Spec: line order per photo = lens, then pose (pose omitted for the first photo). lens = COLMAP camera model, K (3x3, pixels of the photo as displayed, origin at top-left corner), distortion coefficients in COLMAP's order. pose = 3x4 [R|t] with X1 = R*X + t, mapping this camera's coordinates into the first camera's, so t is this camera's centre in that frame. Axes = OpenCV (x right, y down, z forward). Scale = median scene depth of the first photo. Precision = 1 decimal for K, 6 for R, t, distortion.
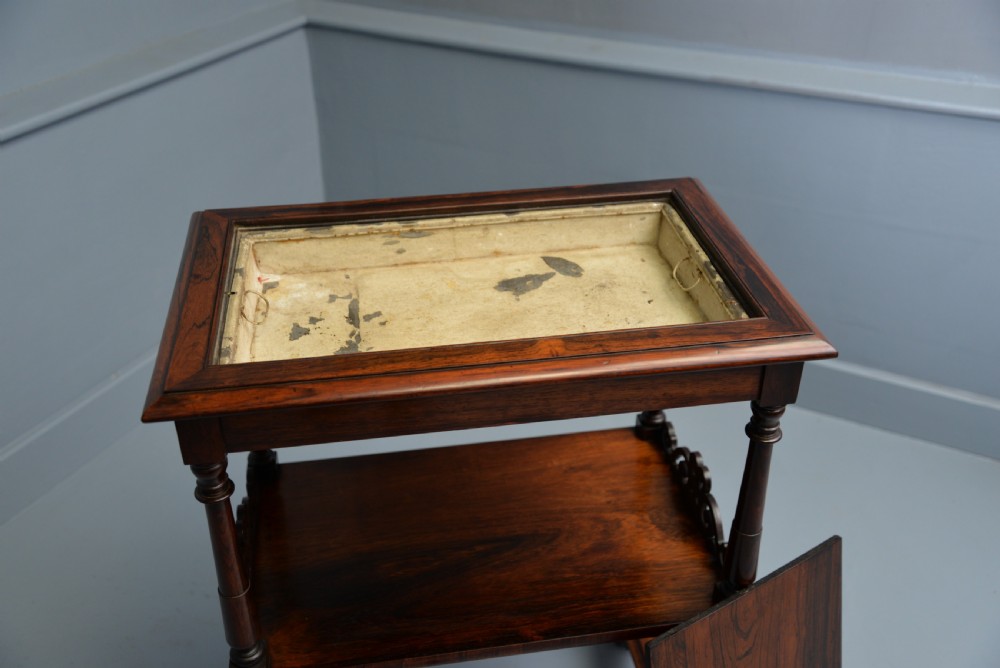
lens RADIAL K [[956.0, 0, 500.0], [0, 956.0, 334.0], [0, 0, 1]] dist [0.049653, 0.009596]
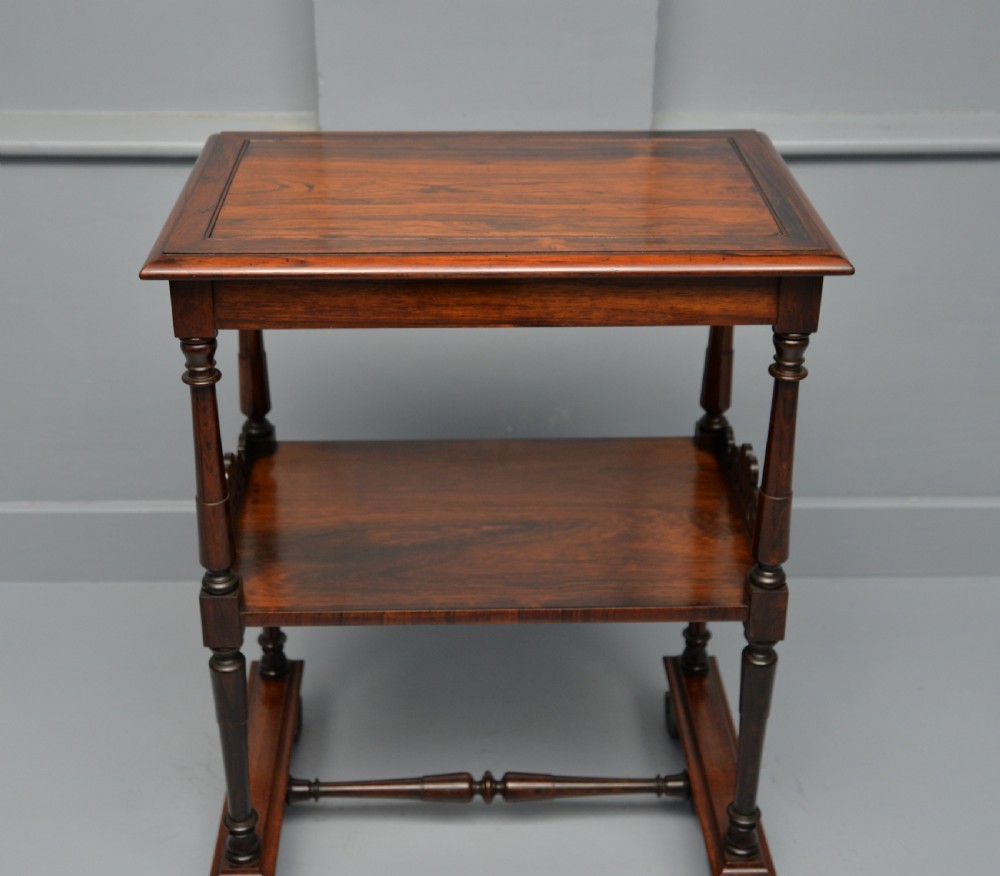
lens RADIAL K [[1449.0, 0, 497.9], [0, 1449.0, 386.6], [0, 0, 1]] dist [0.006879, -0.015982]
pose [[0.991546, 0.063948, -0.112906, 0.170387], [-0.076407, 0.991022, -0.109716, 0.313614], [0.104876, 0.117415, 0.987530, -0.426535]]
